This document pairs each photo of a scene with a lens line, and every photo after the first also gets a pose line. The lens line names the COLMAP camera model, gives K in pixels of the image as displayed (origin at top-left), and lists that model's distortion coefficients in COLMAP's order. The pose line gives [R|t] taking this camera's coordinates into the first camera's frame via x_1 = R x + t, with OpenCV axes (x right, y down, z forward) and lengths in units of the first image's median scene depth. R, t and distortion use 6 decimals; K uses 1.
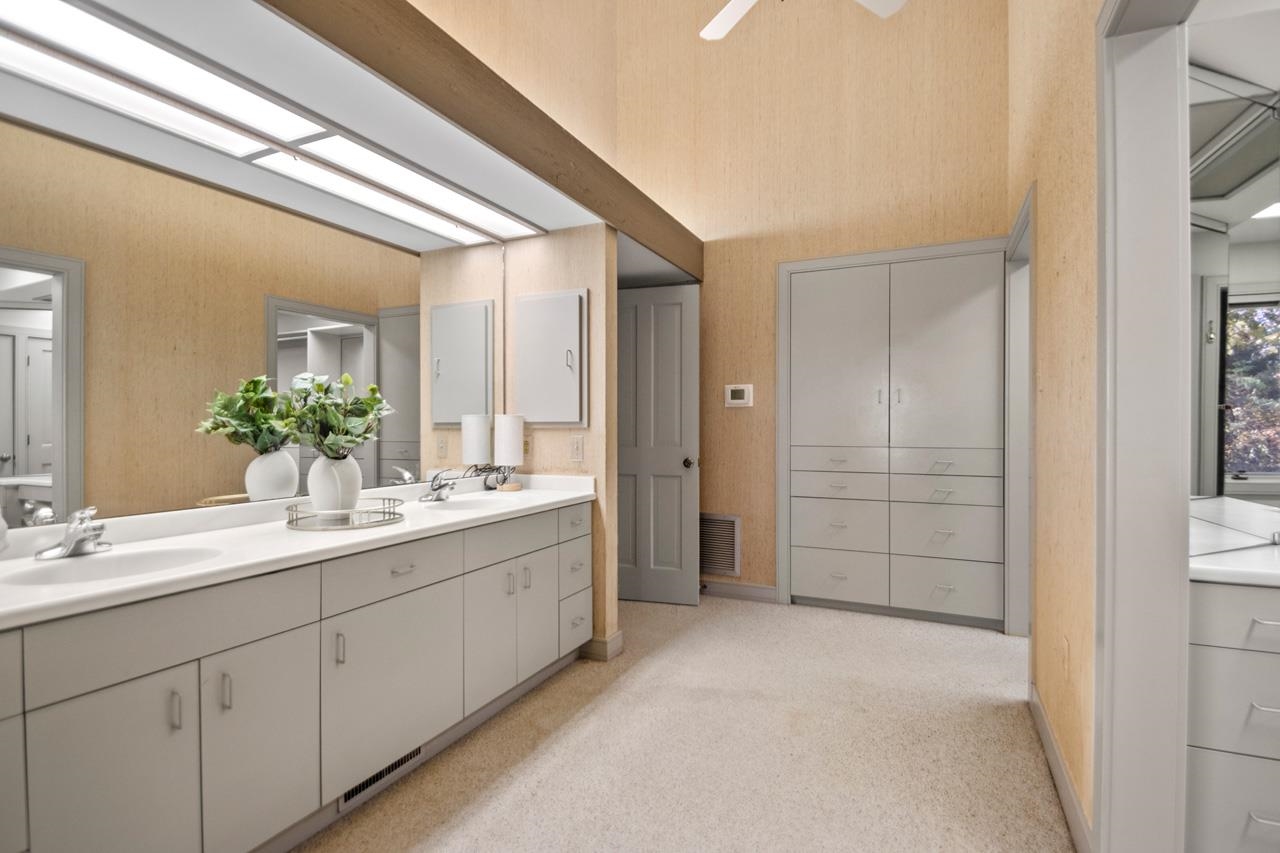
lens RADIAL K [[596.2, 0, 649.9], [0, 596.2, 430.8], [0, 0, 1]] dist [0.007470, -0.008005]
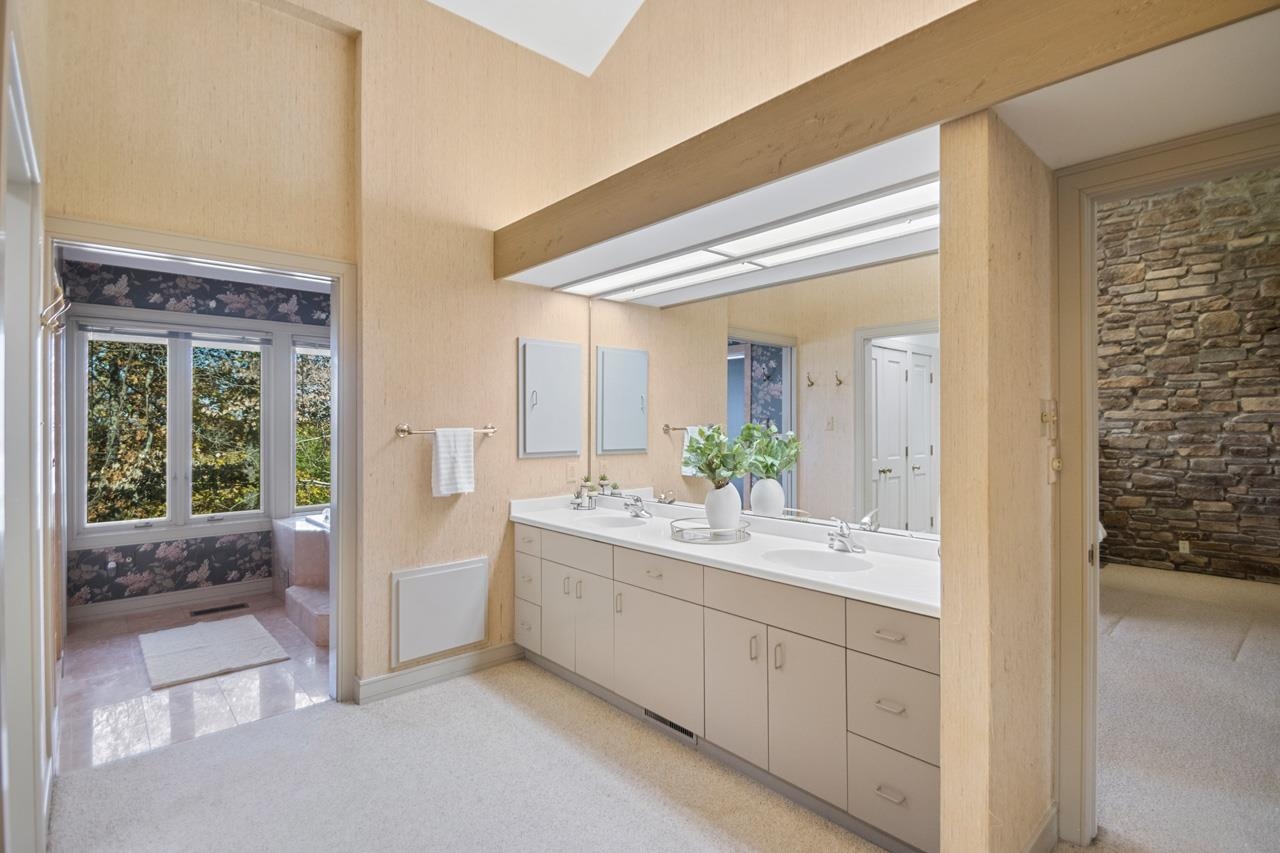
lens RADIAL K [[596.2, 0, 647.4], [0, 596.2, 422.7], [0, 0, 1]] dist [0.007470, -0.008005]
pose [[-0.376257, -0.001357, -0.926514, 0.872495], [-0.006826, 0.999976, 0.001307, -0.112243], [0.926490, 0.006817, -0.376258, 1.547977]]
